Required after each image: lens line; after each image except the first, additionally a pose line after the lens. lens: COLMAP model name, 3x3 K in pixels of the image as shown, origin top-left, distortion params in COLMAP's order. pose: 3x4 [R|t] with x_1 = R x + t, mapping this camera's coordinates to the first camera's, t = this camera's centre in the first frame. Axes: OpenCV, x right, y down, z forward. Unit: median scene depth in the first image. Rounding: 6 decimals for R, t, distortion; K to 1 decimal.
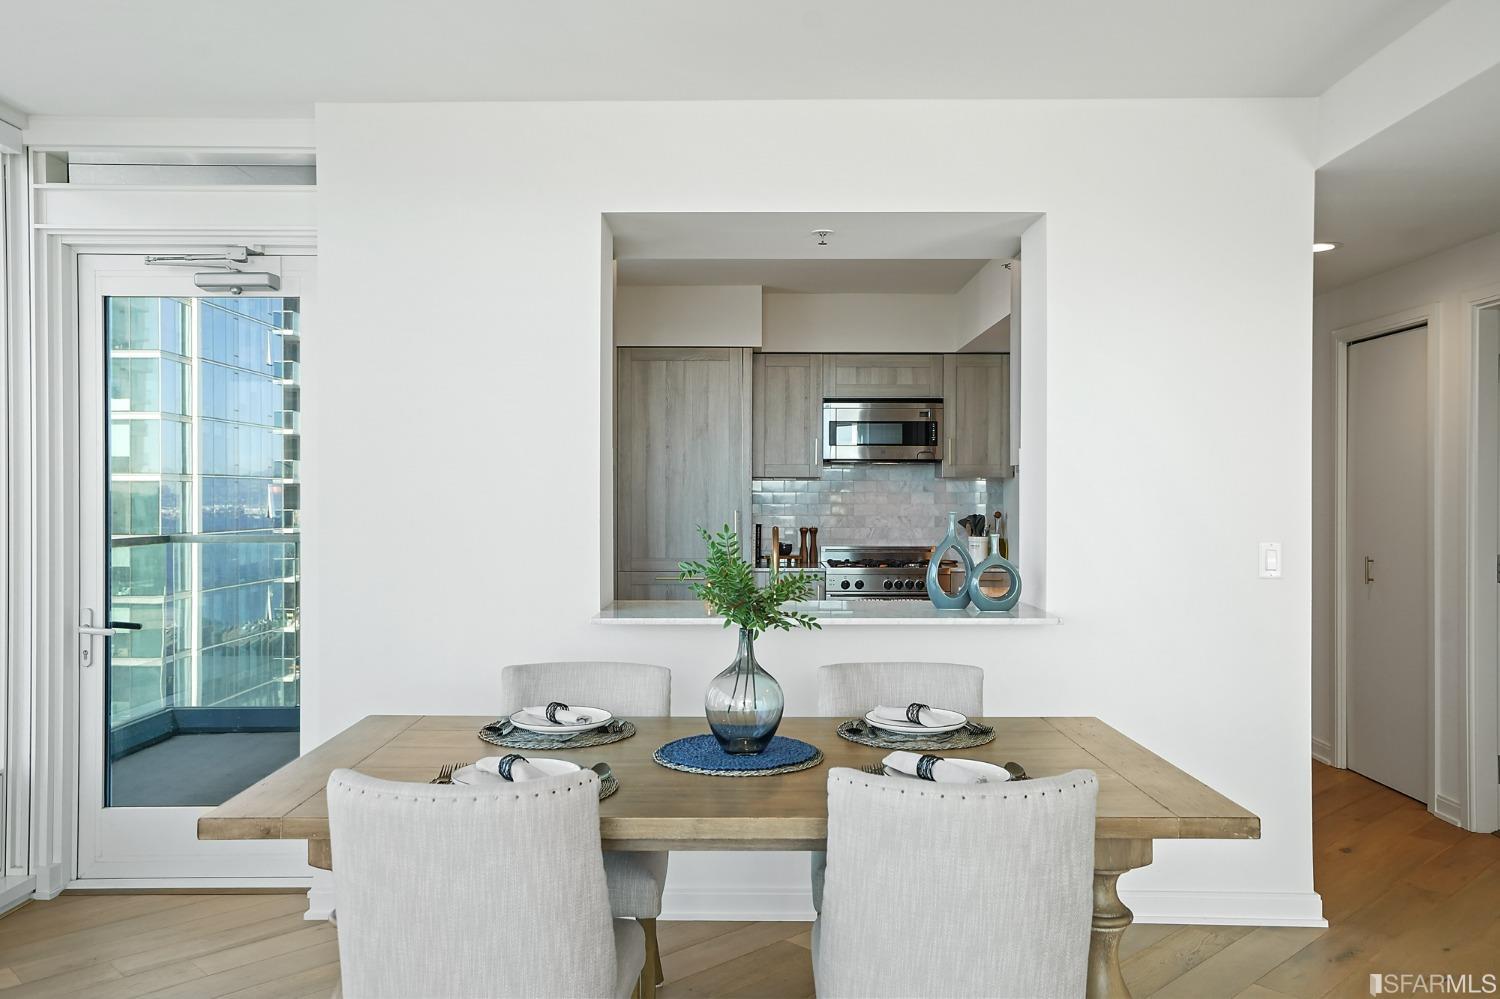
lens RADIAL K [[1155.1, 0, 742.2], [0, 1155.1, 501.6], [0, 0, 1]] dist [0.010866, 0.001358]
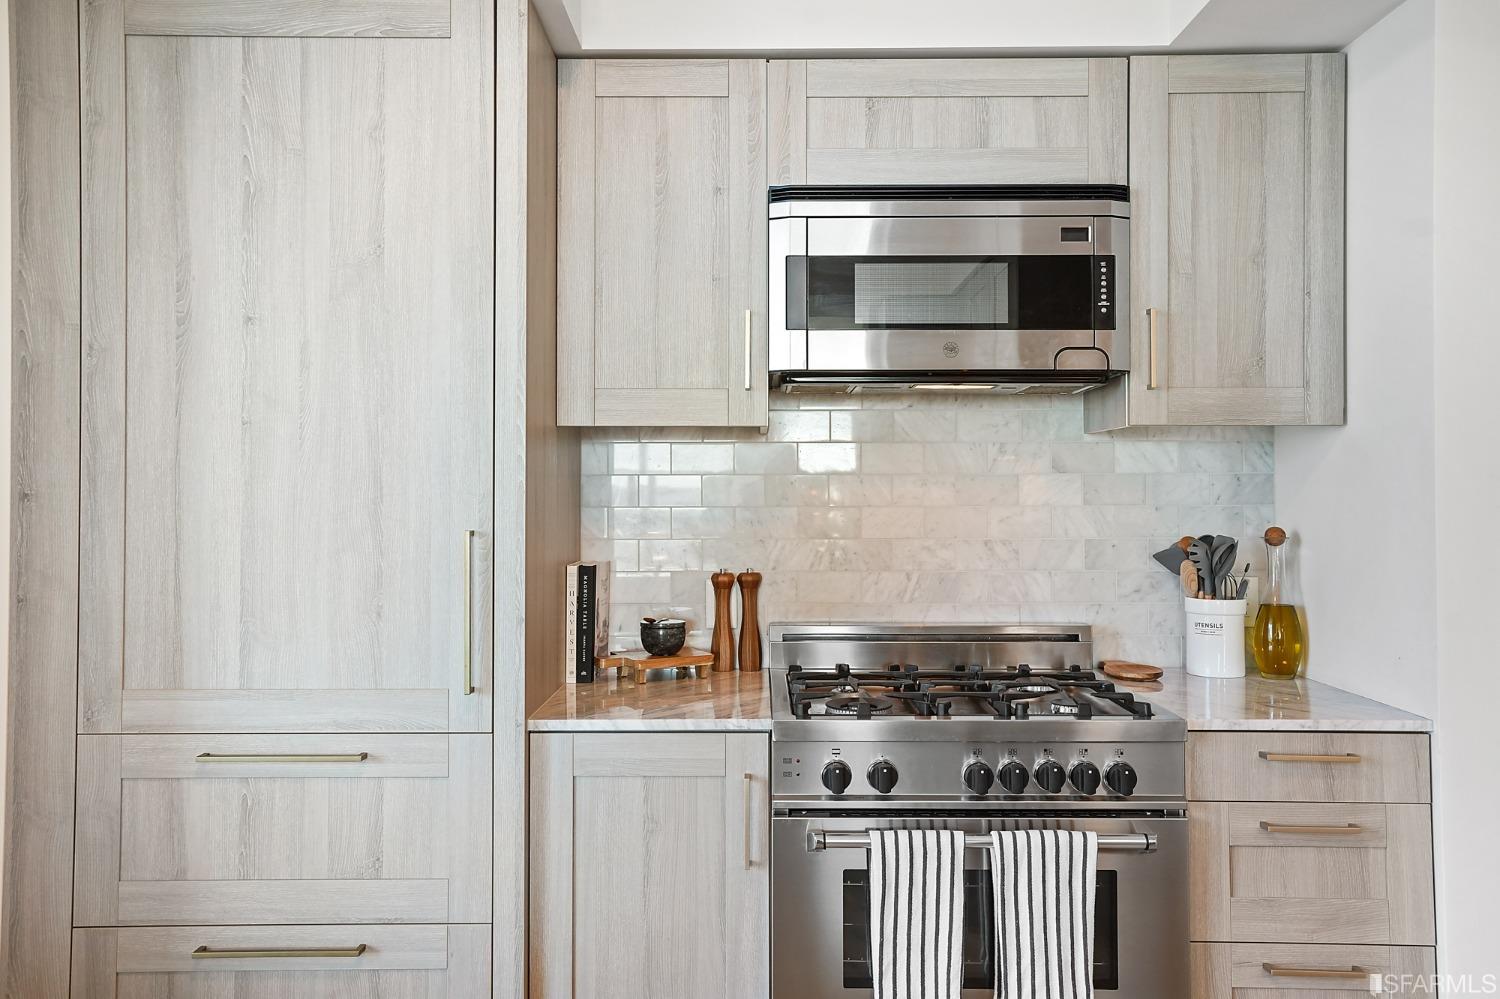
lens RADIAL K [[1132.1, 0, 755.6], [0, 1132.1, 496.4], [0, 0, 1]] dist [-0.008268, -0.000055]
pose [[0.999953, -0.004174, 0.008803, 0.063110], [0.004251, 0.999952, -0.008805, 0.001856], [-0.008765, 0.008842, 0.999922, 0.675191]]
